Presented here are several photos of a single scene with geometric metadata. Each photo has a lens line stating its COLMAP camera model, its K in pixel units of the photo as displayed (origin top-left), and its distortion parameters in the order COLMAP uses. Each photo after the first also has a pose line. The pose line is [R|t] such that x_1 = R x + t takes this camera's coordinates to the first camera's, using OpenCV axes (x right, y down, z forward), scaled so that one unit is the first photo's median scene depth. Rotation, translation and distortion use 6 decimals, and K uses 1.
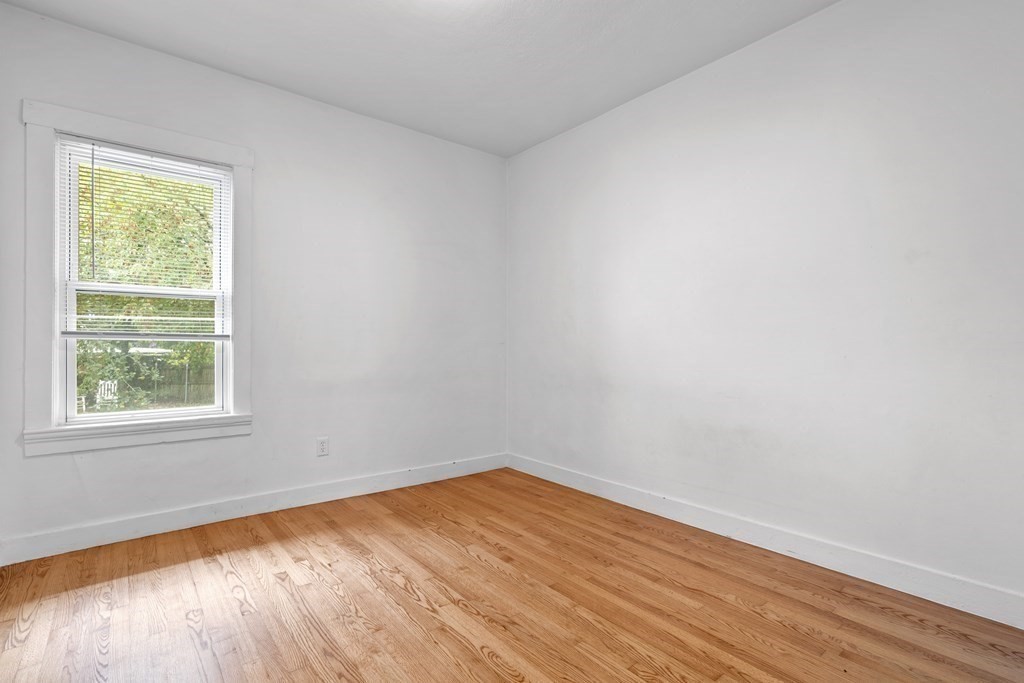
lens RADIAL K [[481.1, 0, 510.3], [0, 481.1, 343.7], [0, 0, 1]] dist [-0.003379, -0.000324]
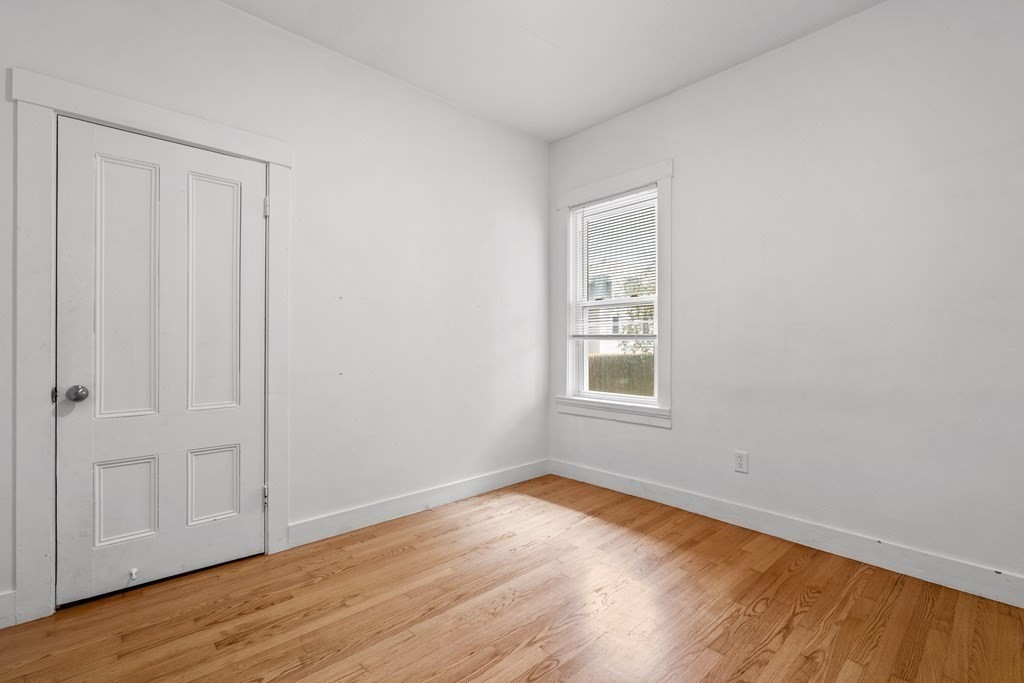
lens RADIAL K [[463.7, 0, 513.6], [0, 463.7, 339.6], [0, 0, 1]] dist [-0.004748, 0.000026]
pose [[0.066444, -0.008323, -0.997755, 0.488348], [0.004146, 0.999959, -0.008065, 0.000065], [0.997782, -0.003601, 0.066476, 0.637751]]
